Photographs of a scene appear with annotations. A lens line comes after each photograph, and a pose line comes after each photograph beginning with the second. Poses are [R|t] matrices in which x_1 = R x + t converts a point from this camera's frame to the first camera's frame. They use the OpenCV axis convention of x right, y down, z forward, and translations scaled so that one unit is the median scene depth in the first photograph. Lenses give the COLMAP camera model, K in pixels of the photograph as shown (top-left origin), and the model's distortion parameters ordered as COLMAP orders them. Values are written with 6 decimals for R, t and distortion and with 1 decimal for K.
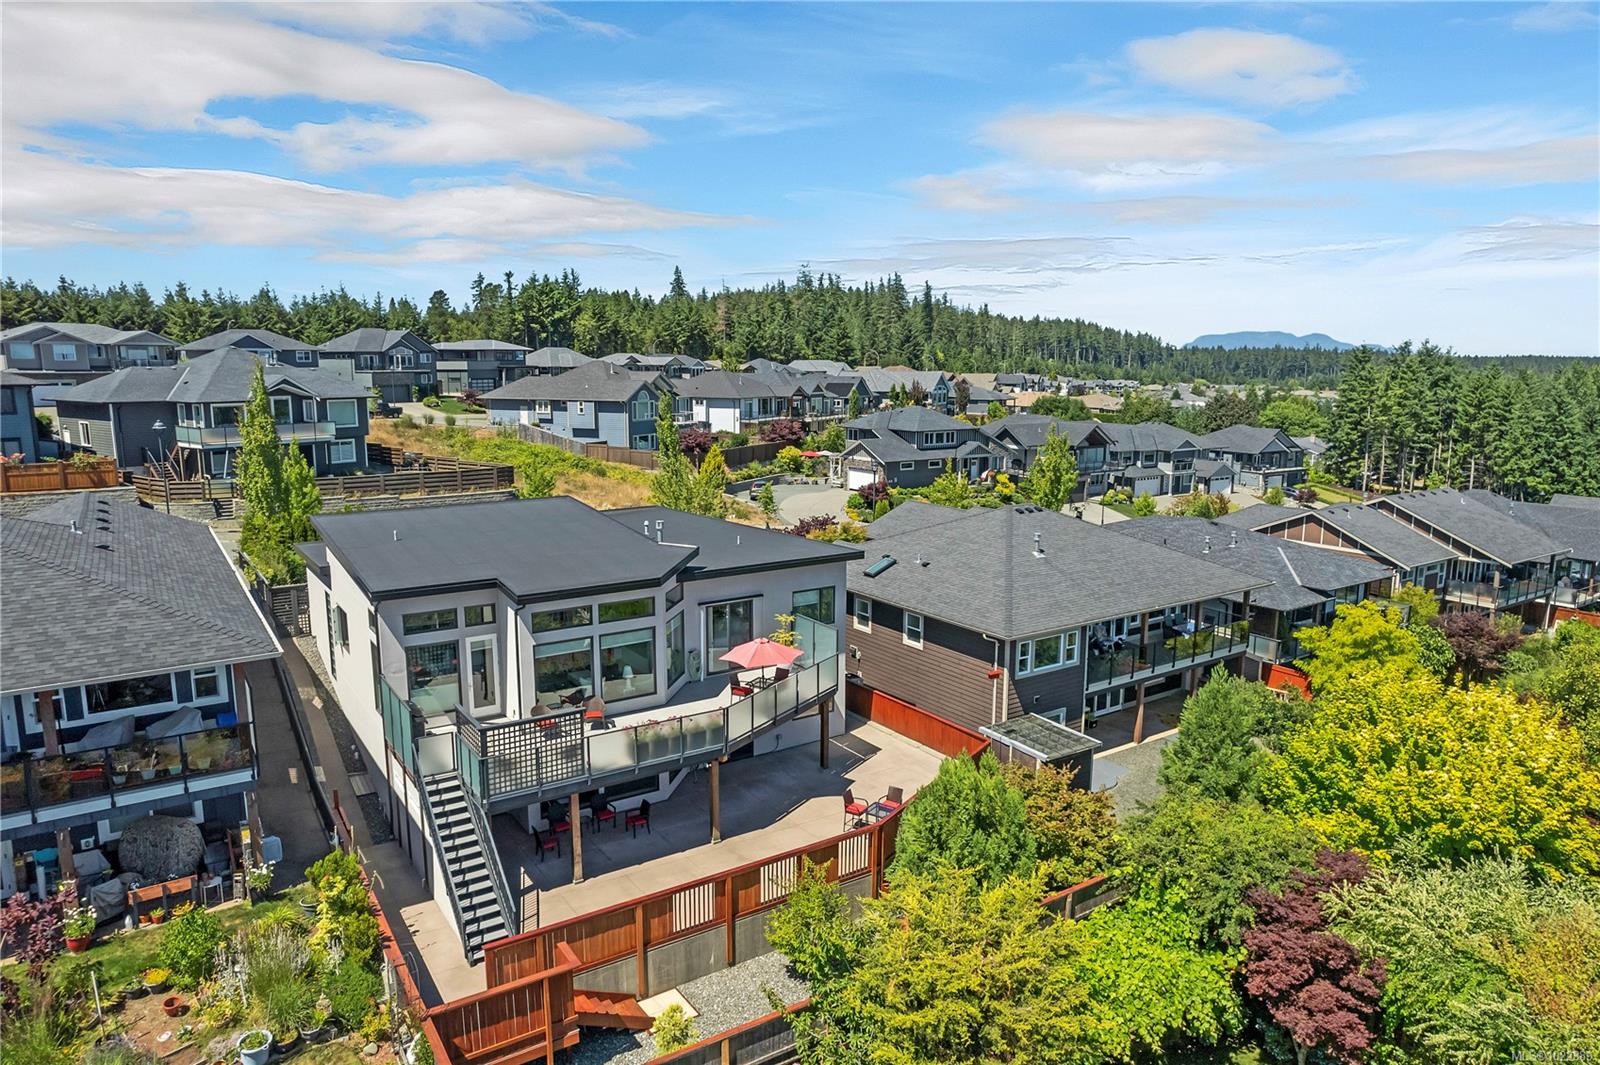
lens RADIAL K [[1027.2, 0, 803.9], [0, 1027.2, 525.4], [0, 0, 1]] dist [-0.075426, 0.068400]
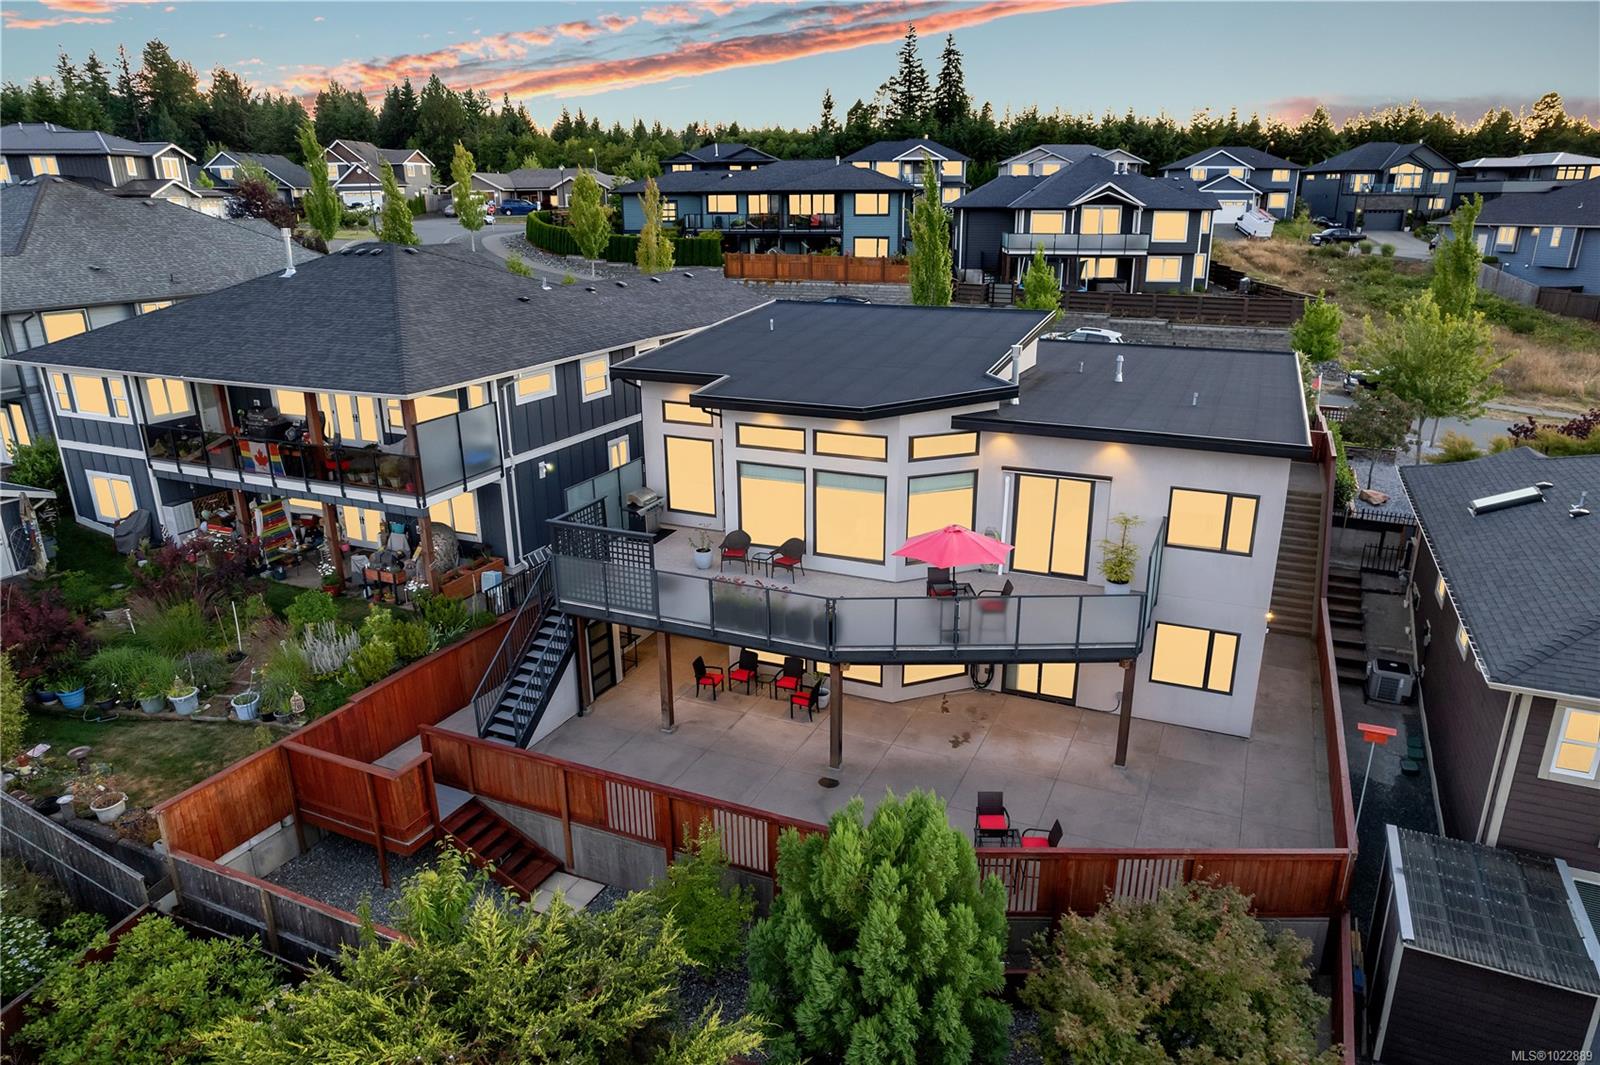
lens RADIAL K [[1027.2, 0, 807.9], [0, 1027.2, 530.5], [0, 0, 1]] dist [-0.075426, 0.068400]
pose [[0.528289, 0.258135, -0.808874, 0.300614], [-0.127912, 0.965988, 0.224734, -0.016457], [0.839374, -0.015260, 0.543339, 0.374133]]
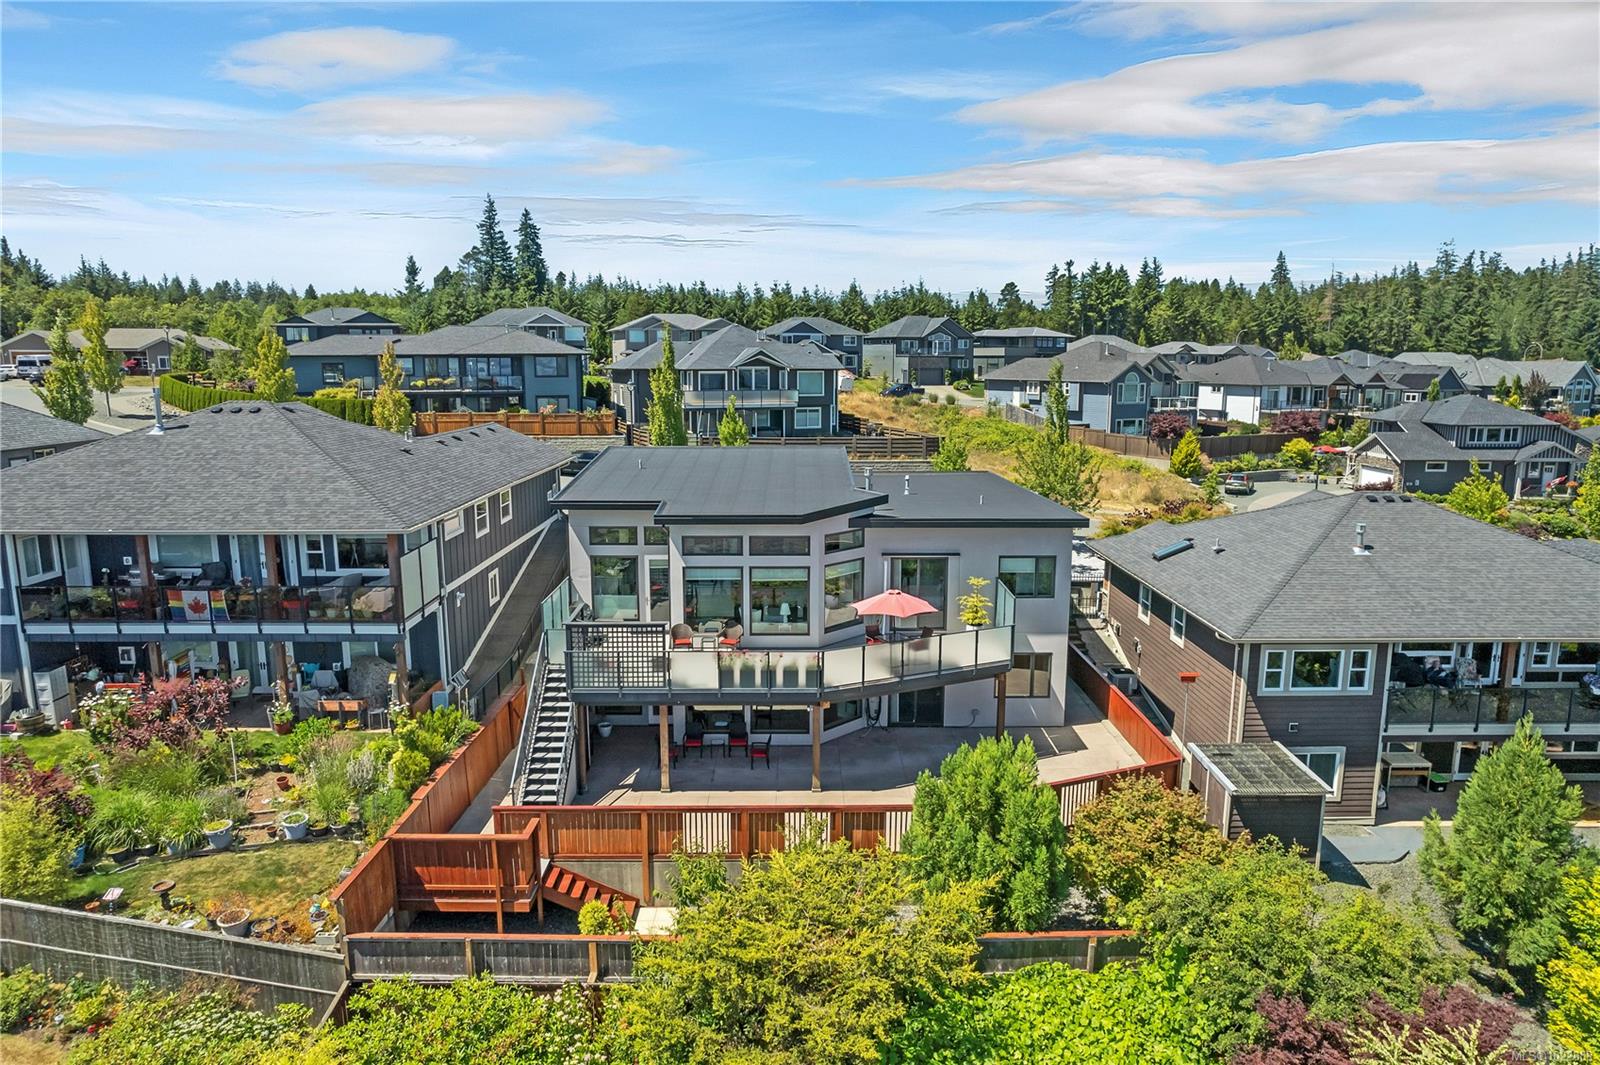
lens RADIAL K [[1027.2, 0, 805.5], [0, 1027.2, 517.2], [0, 0, 1]] dist [-0.075426, 0.068400]
pose [[0.833245, 0.082805, -0.546668, 0.267388], [-0.086217, 0.996086, 0.019466, 0.021885], [0.546141, 0.030912, 0.837123, 0.113692]]
